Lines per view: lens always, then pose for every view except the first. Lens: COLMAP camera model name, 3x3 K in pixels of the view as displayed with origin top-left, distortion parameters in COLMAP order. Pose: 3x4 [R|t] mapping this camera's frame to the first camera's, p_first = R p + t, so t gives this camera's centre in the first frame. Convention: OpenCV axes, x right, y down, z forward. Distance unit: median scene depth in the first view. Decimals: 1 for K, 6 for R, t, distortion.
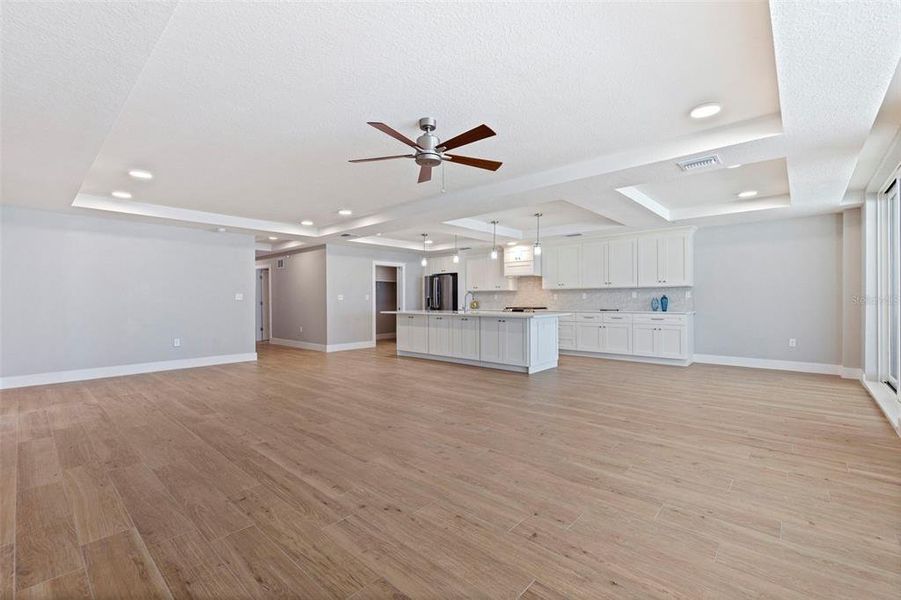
lens RADIAL K [[387.4, 0, 458.7], [0, 387.4, 299.7], [0, 0, 1]] dist [-0.000856, 0.001055]
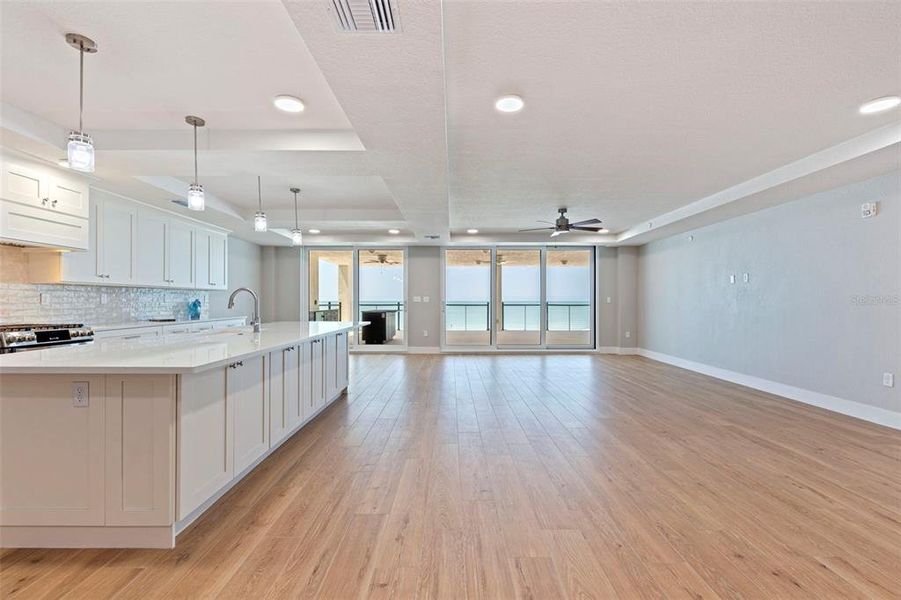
lens RADIAL K [[387.4, 0, 452.9], [0, 387.4, 299.1], [0, 0, 1]] dist [-0.000856, 0.001055]
pose [[-0.663250, 0.008635, 0.748348, -0.984937], [0.002675, 0.999954, -0.009167, -0.005583], [-0.748393, -0.004078, -0.663243, 2.285819]]
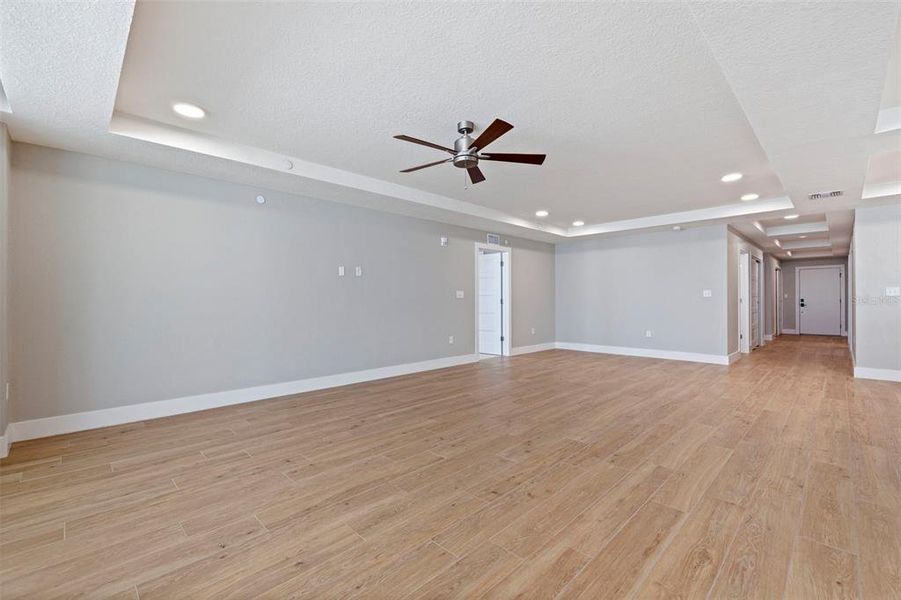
lens RADIAL K [[387.4, 0, 449.9], [0, 387.4, 298.1], [0, 0, 1]] dist [-0.000856, 0.001055]
pose [[-0.072188, 0.000018, -0.997391, 0.822889], [0.003945, 0.999992, -0.000268, 0.003484], [0.997383, -0.003954, -0.072187, 0.886127]]
